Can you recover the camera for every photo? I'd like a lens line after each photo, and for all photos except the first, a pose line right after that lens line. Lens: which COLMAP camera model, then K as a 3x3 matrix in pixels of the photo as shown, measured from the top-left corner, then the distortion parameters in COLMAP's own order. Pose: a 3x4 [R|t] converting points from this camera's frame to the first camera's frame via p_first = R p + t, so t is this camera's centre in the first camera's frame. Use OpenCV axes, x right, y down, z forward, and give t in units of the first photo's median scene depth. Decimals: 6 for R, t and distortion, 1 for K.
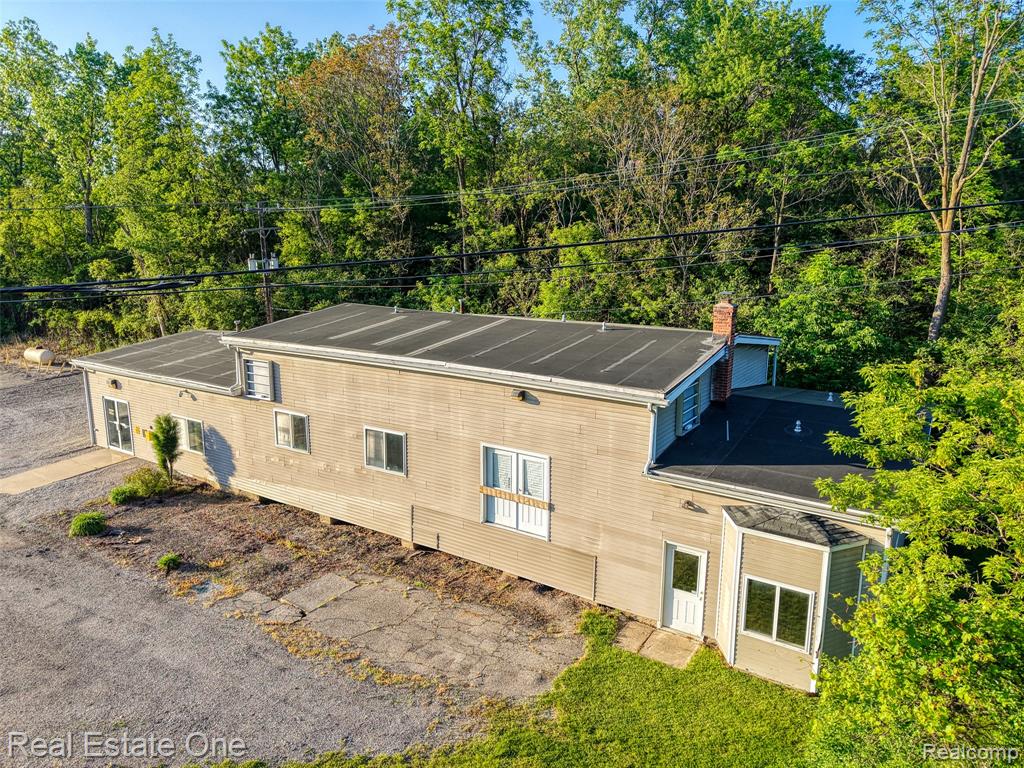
lens RADIAL K [[685.3, 0, 512.0], [0, 685.3, 384.0], [0, 0, 1]] dist [0.039026, -0.049258]
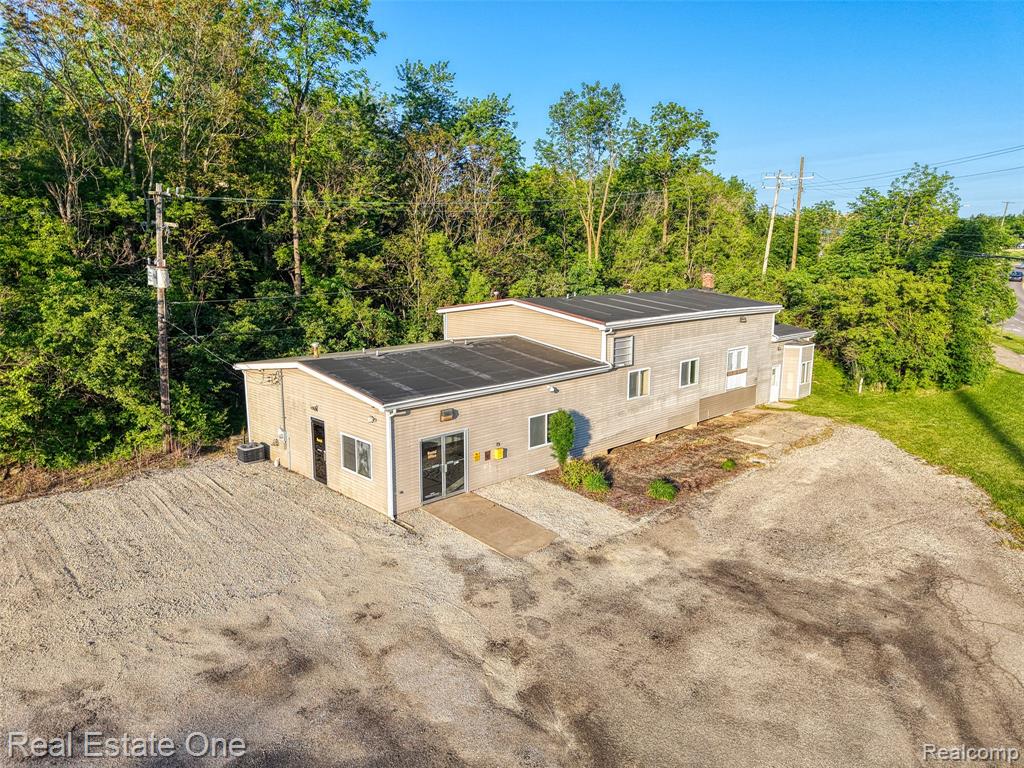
lens RADIAL K [[685.3, 0, 512.0], [0, 685.3, 384.0], [0, 0, 1]] dist [0.039026, -0.049258]
pose [[0.225047, -0.182269, 0.957148, -1.780813], [0.194363, 0.971002, 0.139208, -0.177754], [-0.954765, 0.154706, 0.253947, 0.959682]]
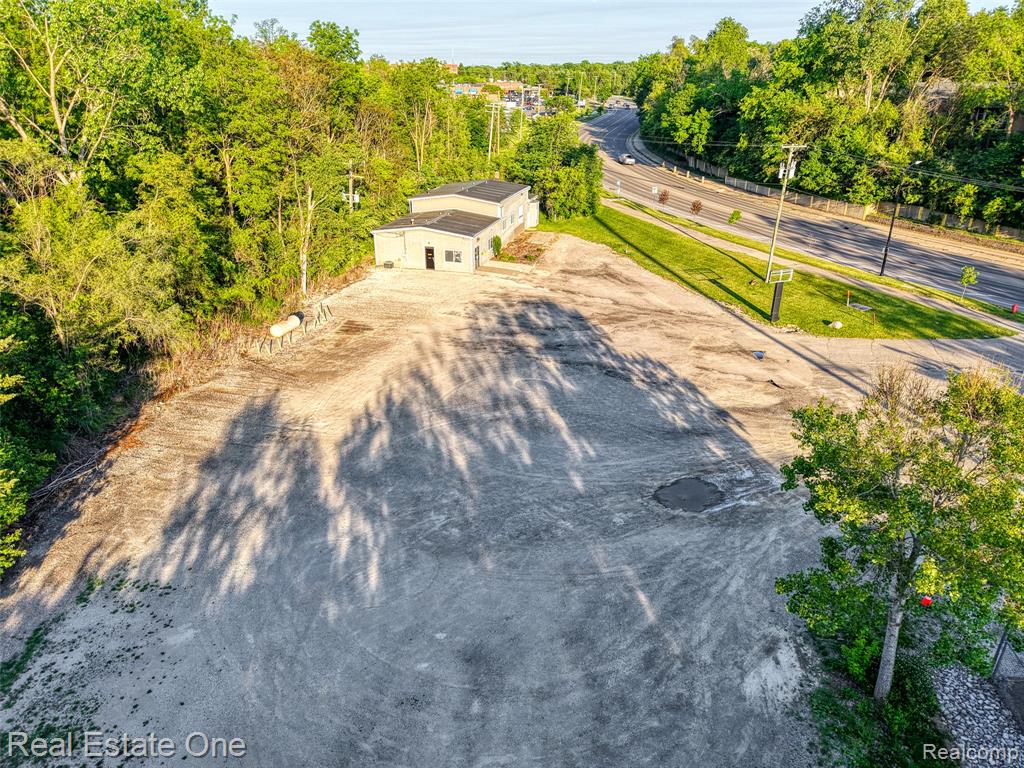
lens RADIAL K [[685.3, 0, 512.0], [0, 685.3, 384.0], [0, 0, 1]] dist [0.039026, -0.049258]
pose [[-0.325706, -0.378511, 0.866398, -4.054106], [0.184882, 0.873178, 0.450976, -0.879394], [-0.927219, 0.307066, -0.214419, 2.134210]]
